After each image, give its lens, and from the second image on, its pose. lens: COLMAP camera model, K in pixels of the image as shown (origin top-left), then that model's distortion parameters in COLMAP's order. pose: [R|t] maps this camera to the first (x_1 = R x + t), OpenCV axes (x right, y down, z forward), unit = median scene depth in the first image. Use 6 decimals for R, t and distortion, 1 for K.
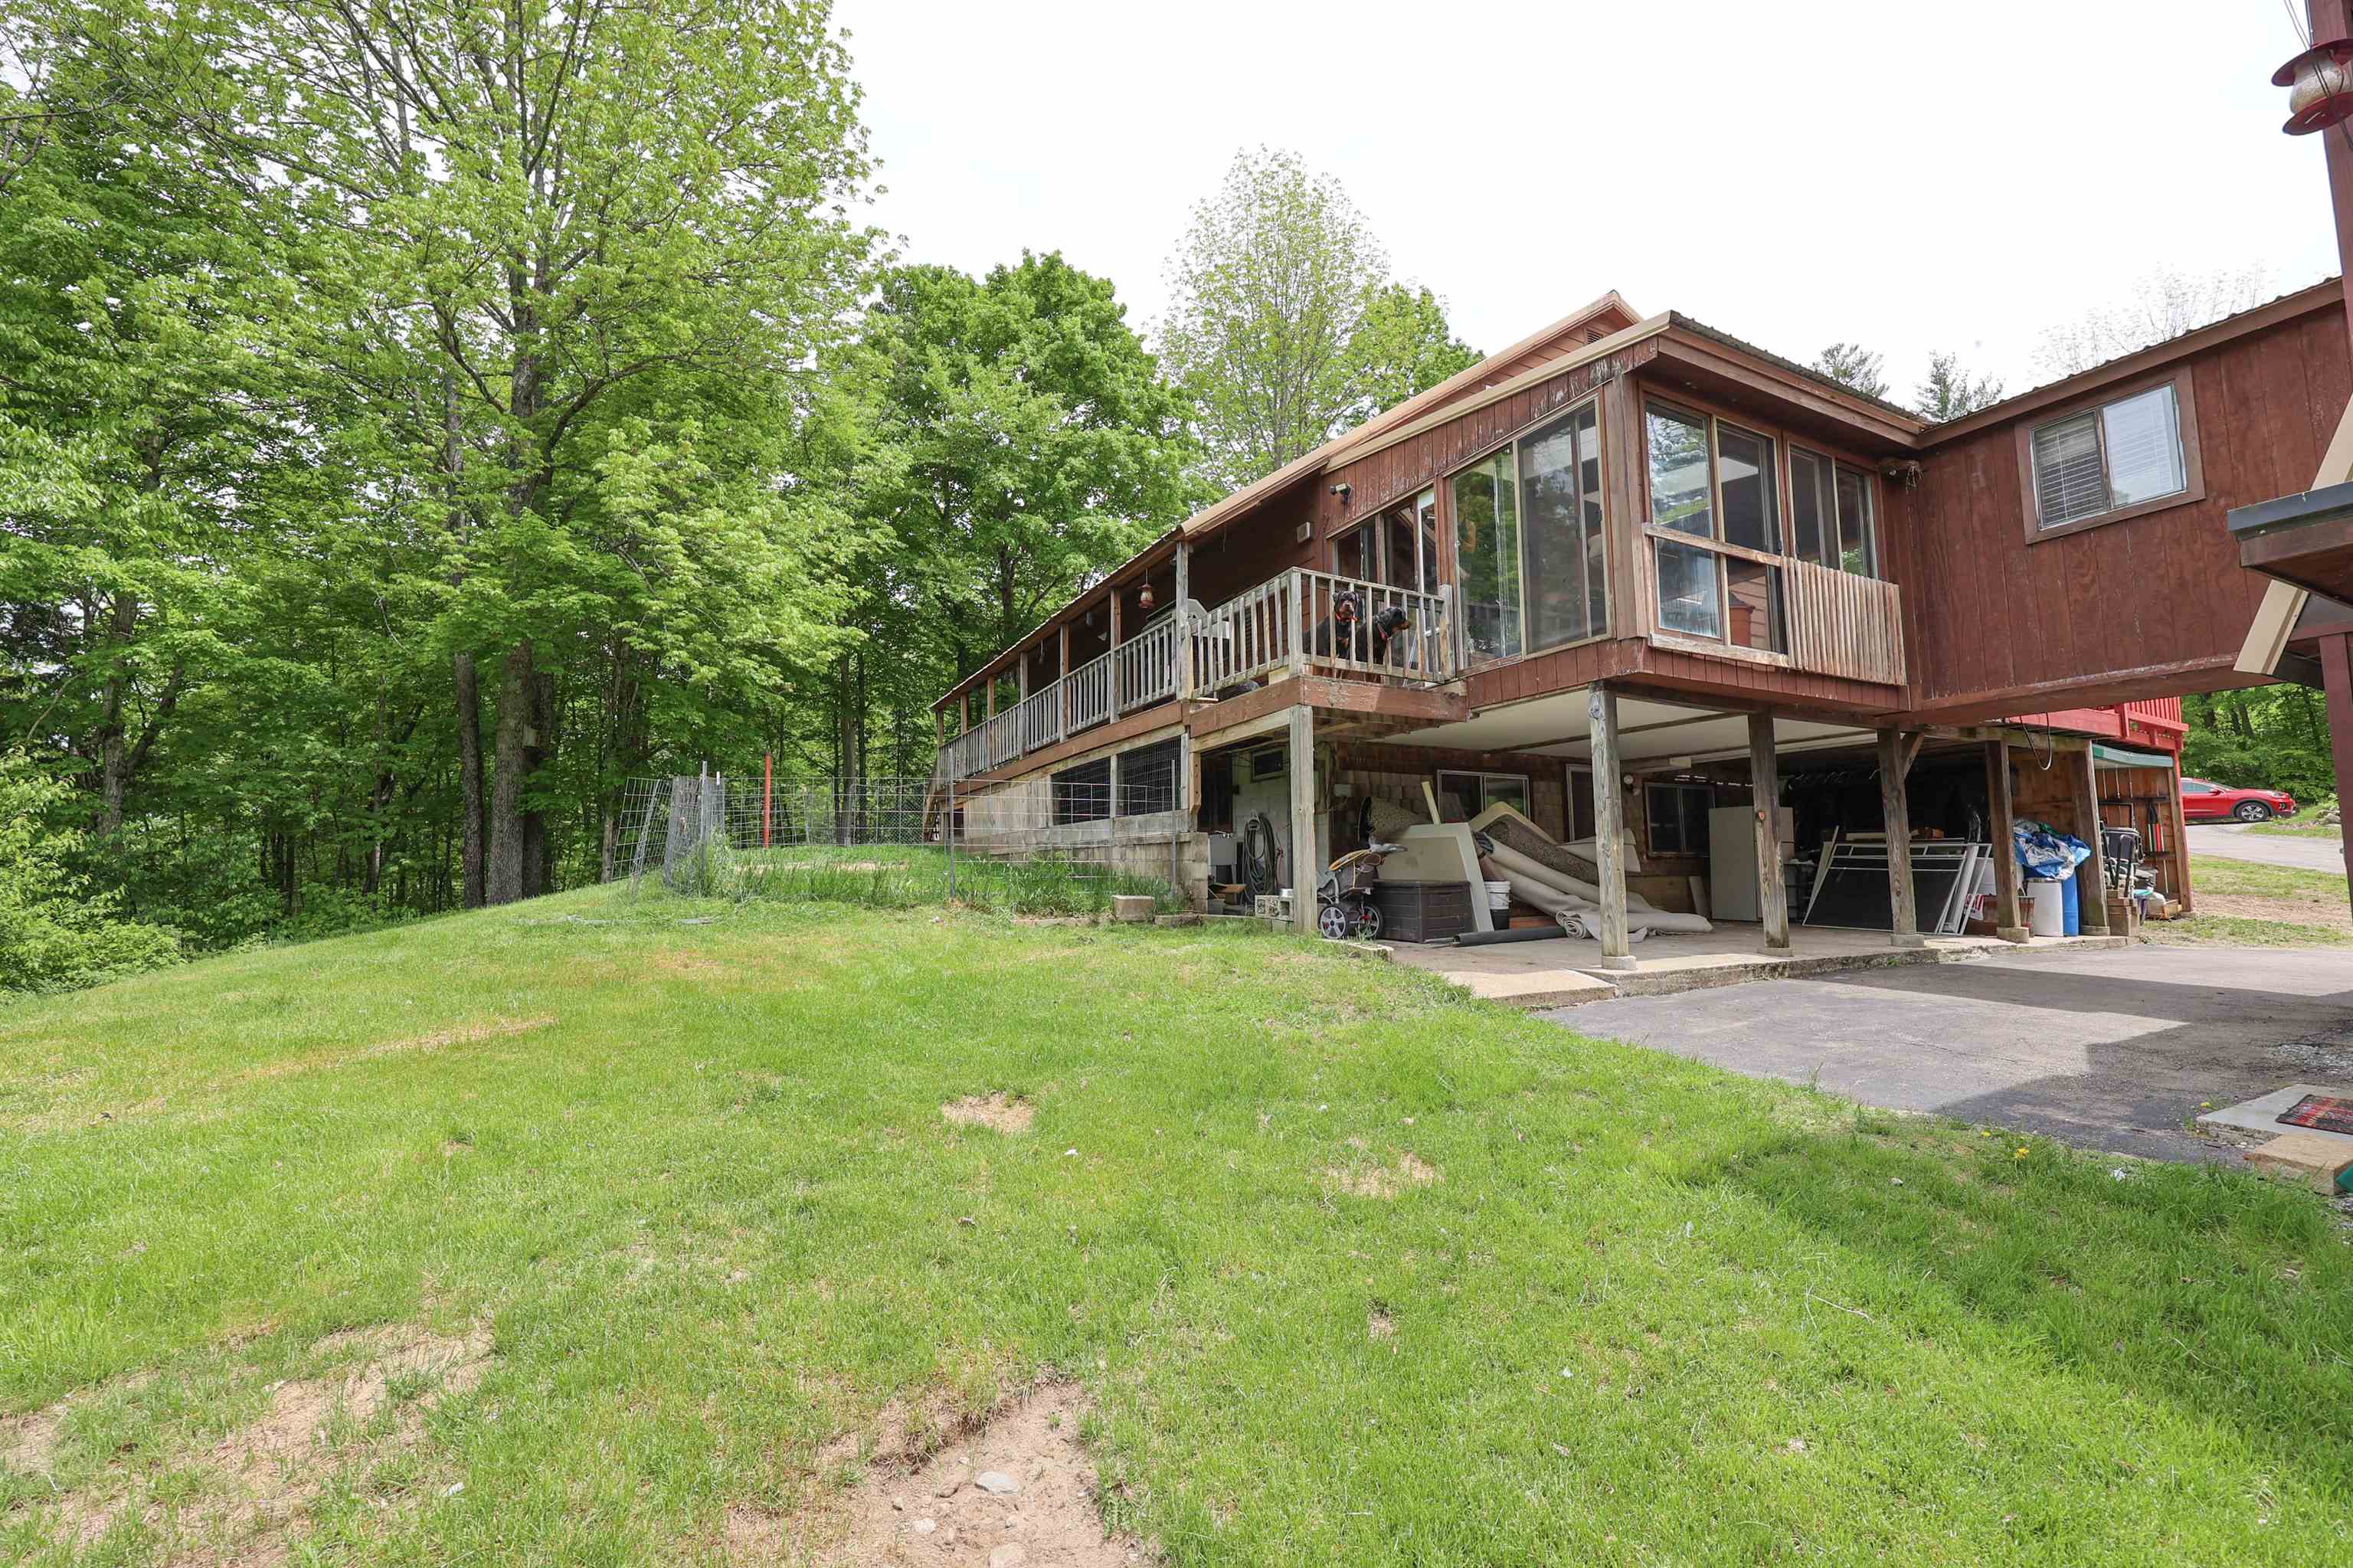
lens RADIAL K [[954.2, 0, 1177.9], [0, 954.2, 789.8], [0, 0, 1]] dist [0.001910, 0.000107]
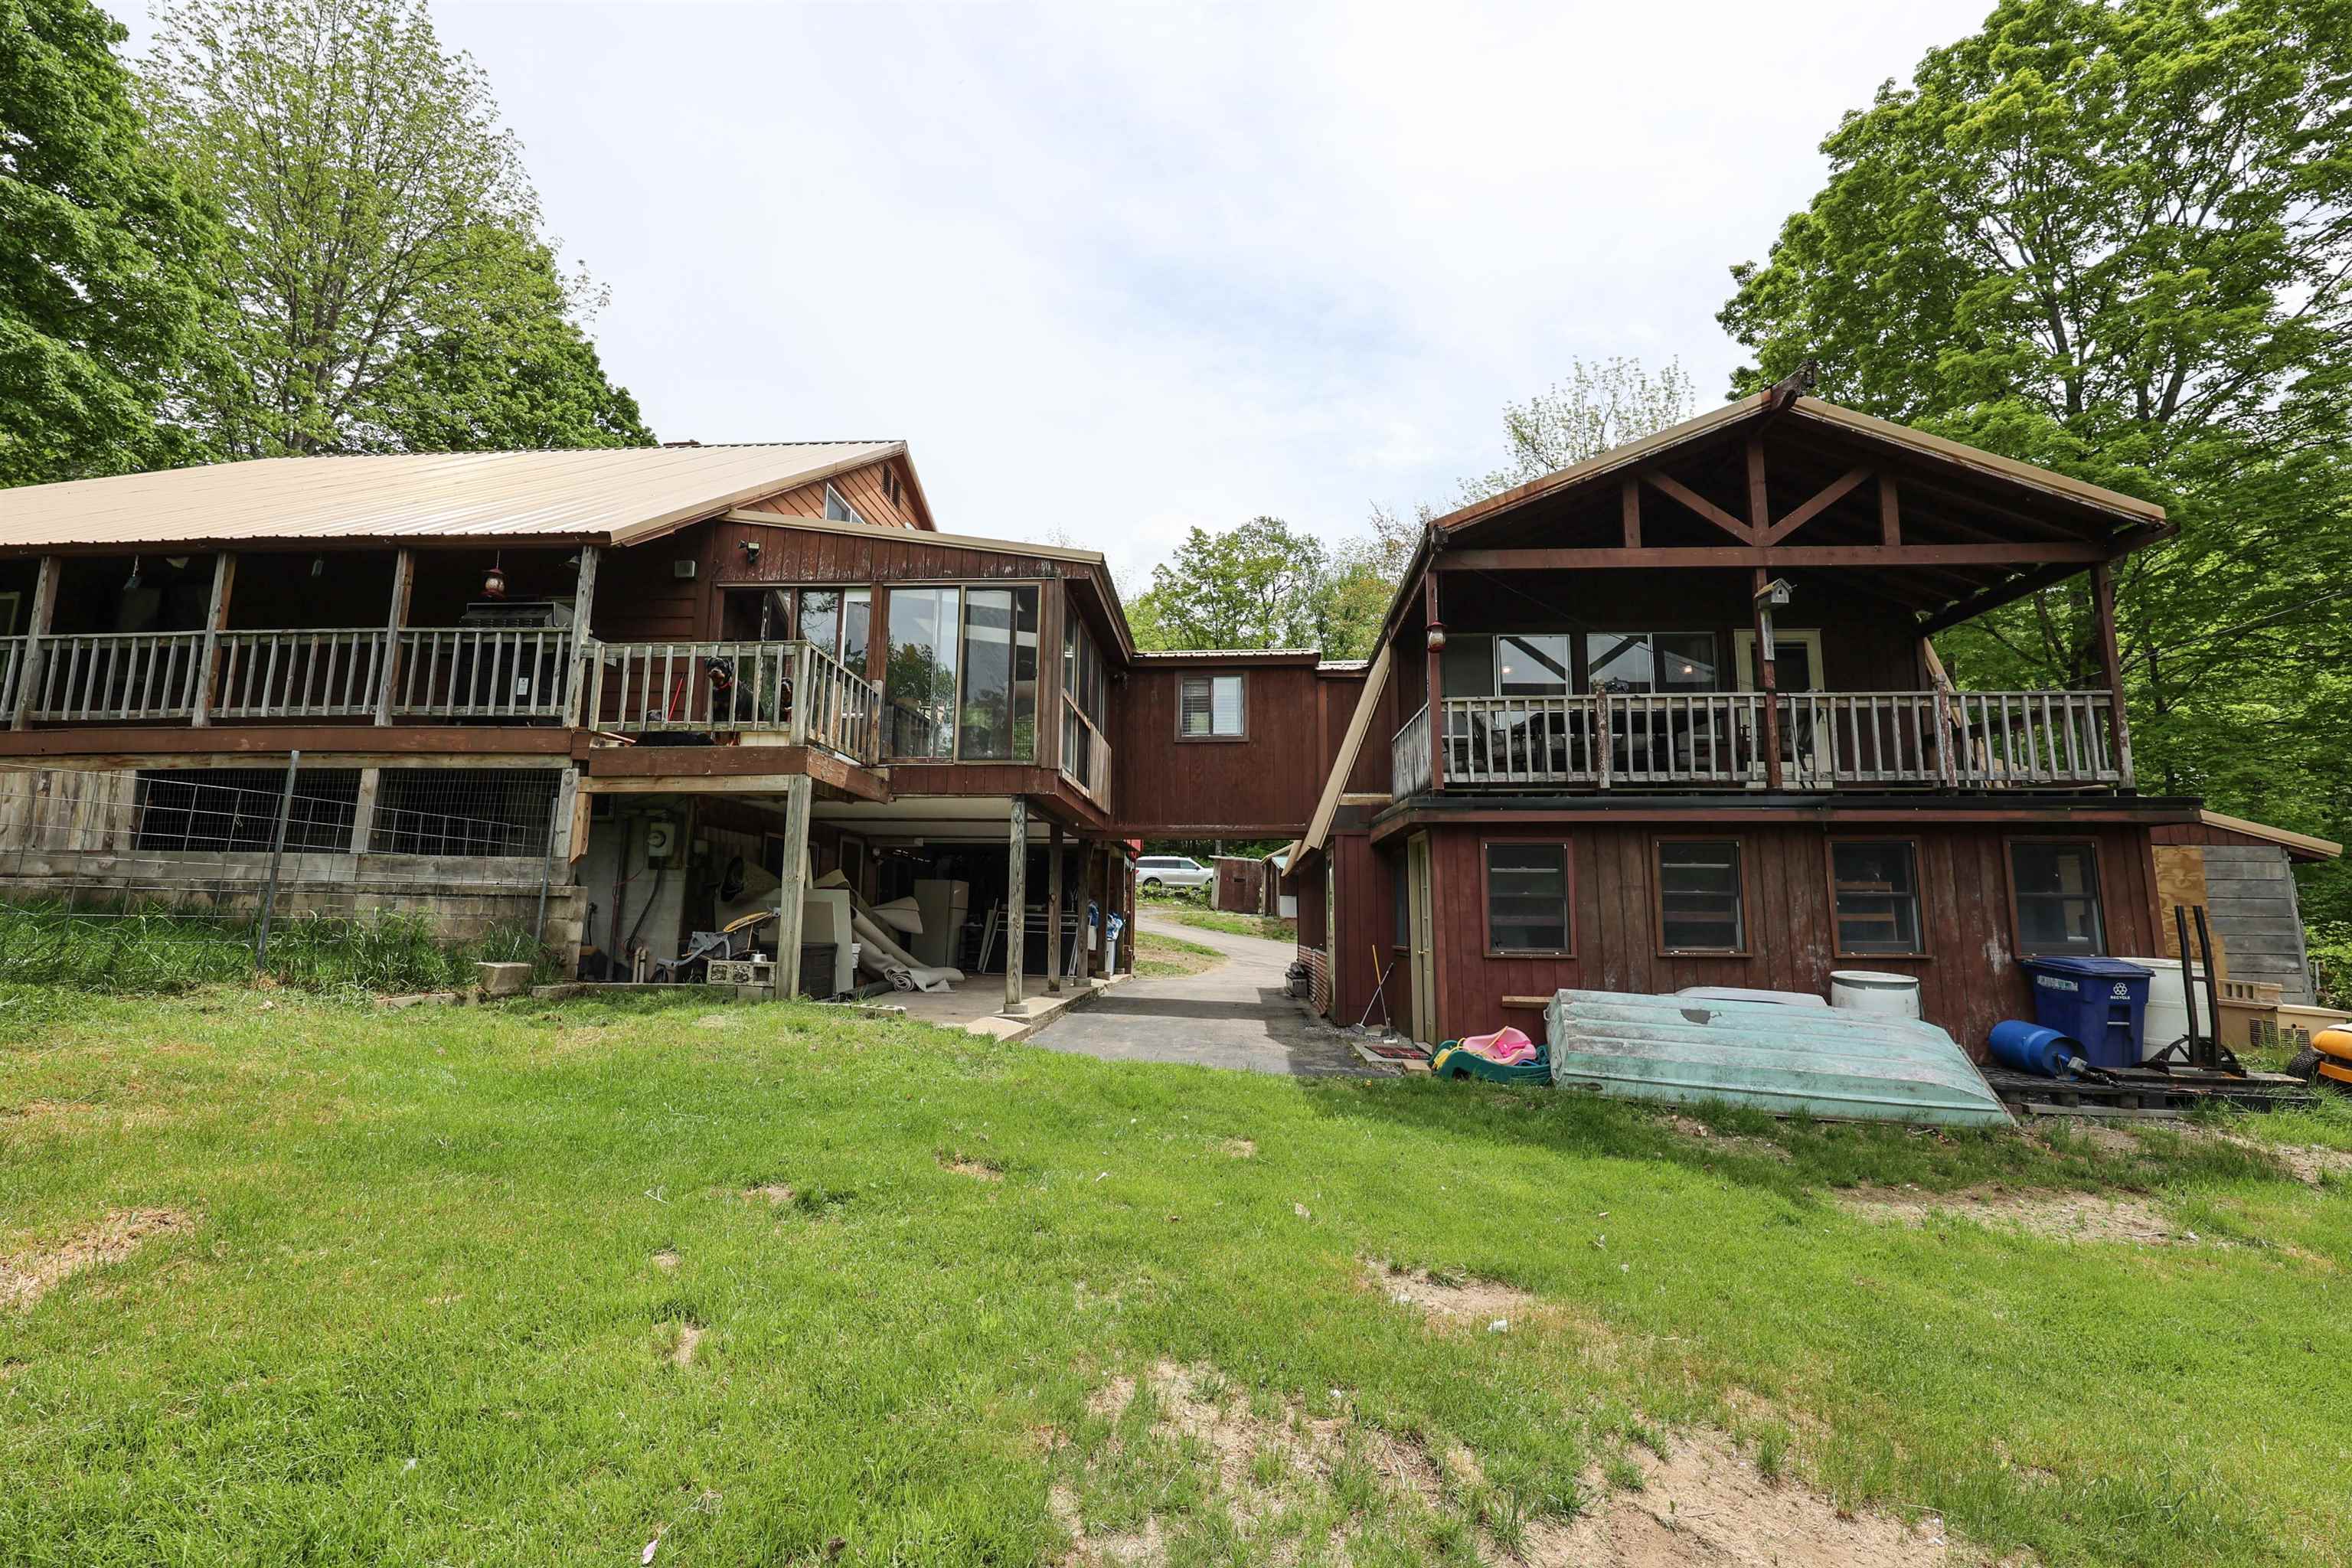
lens RADIAL K [[1006.4, 0, 1176.0], [0, 1006.4, 784.0], [0, 0, 1]] dist [-0.000076, -0.000206]
pose [[0.488147, 0.131520, 0.862795, -0.531394], [-0.092707, 0.990801, -0.098582, -0.007166], [-0.867824, -0.031865, 0.495849, 0.092781]]
